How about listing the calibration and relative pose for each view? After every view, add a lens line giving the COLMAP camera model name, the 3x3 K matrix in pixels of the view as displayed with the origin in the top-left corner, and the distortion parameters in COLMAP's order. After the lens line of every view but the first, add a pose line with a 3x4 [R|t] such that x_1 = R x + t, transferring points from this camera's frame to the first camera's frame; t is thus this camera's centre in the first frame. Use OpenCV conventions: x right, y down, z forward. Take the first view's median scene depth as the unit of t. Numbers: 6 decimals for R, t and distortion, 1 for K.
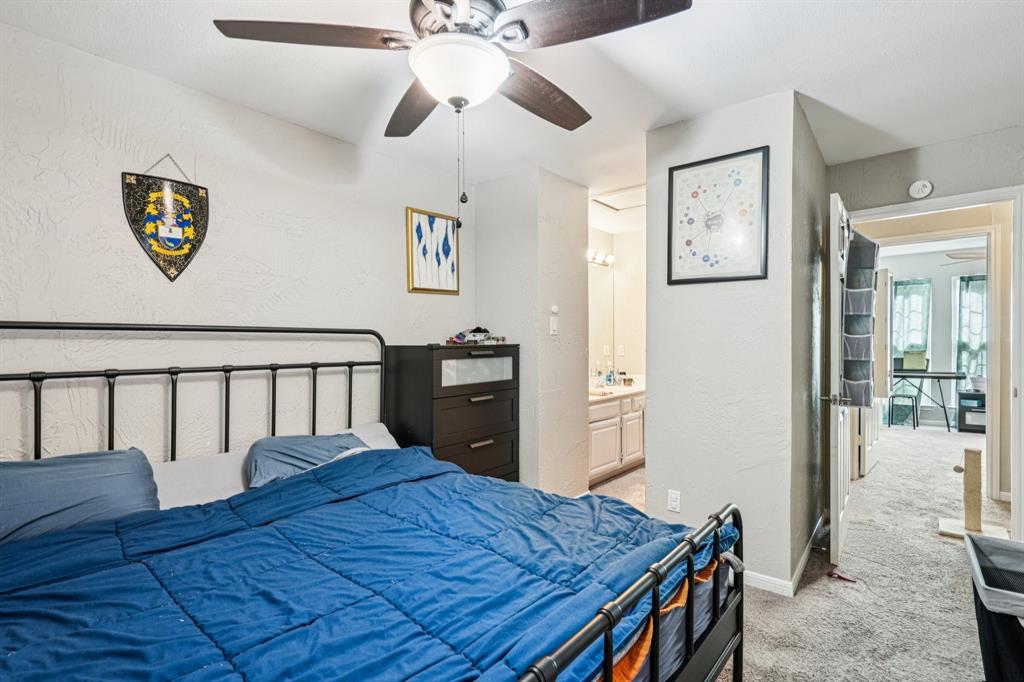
lens RADIAL K [[464.0, 0, 512.0], [0, 464.0, 341.0], [0, 0, 1]] dist [0.000763, 0.000322]
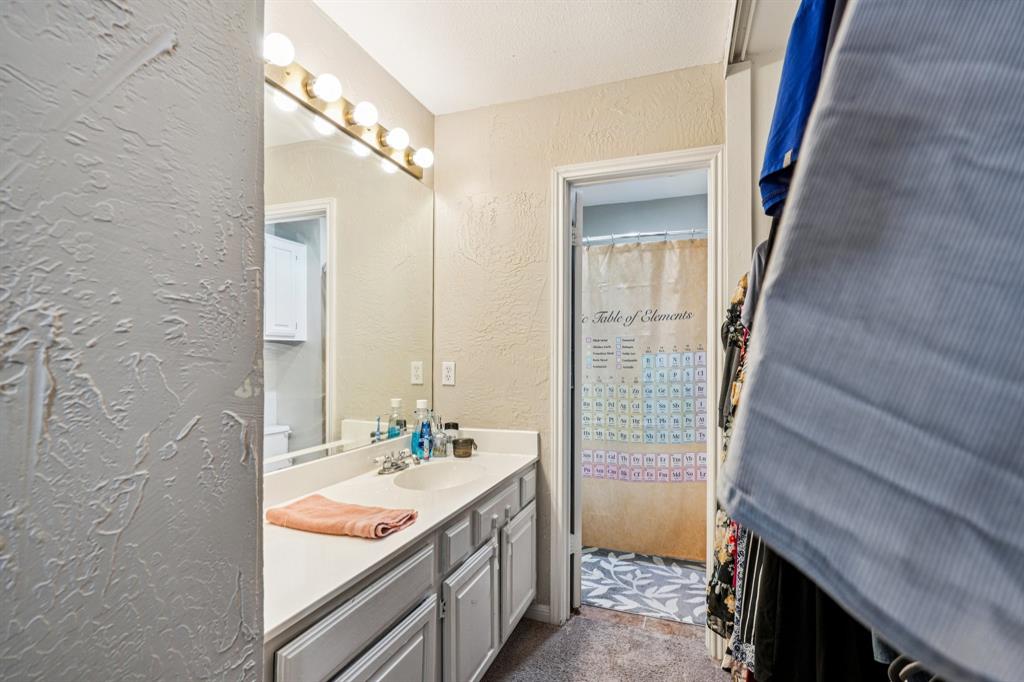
lens RADIAL K [[483.9, 0, 518.2], [0, 483.9, 336.9], [0, 0, 1]] dist [-0.004201, -0.000309]
pose [[0.937575, 0.013404, 0.347525, 0.139860], [-0.007609, 0.999808, -0.018033, -0.006418], [-0.347700, 0.014263, 0.937497, 0.557539]]
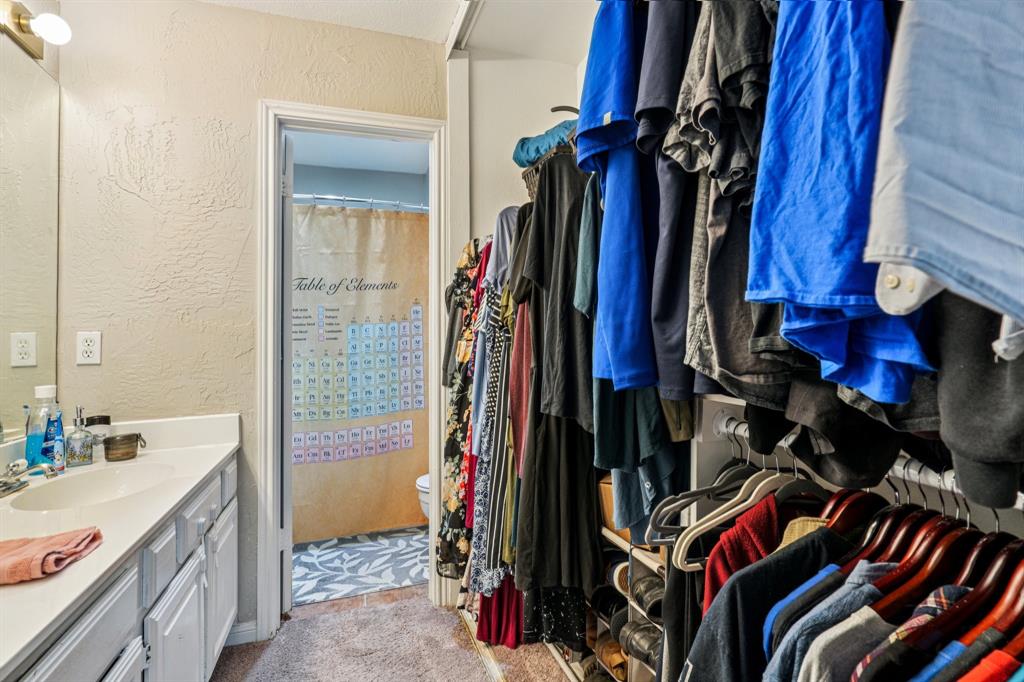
lens RADIAL K [[493.6, 0, 511.1], [0, 493.6, 322.0], [0, 0, 1]] dist [-0.010271, 0.007105]
pose [[0.506791, 0.020579, 0.861823, 0.094930], [0.007357, 0.999575, -0.028194, 0.015459], [-0.862038, 0.020628, 0.506424, 0.602203]]
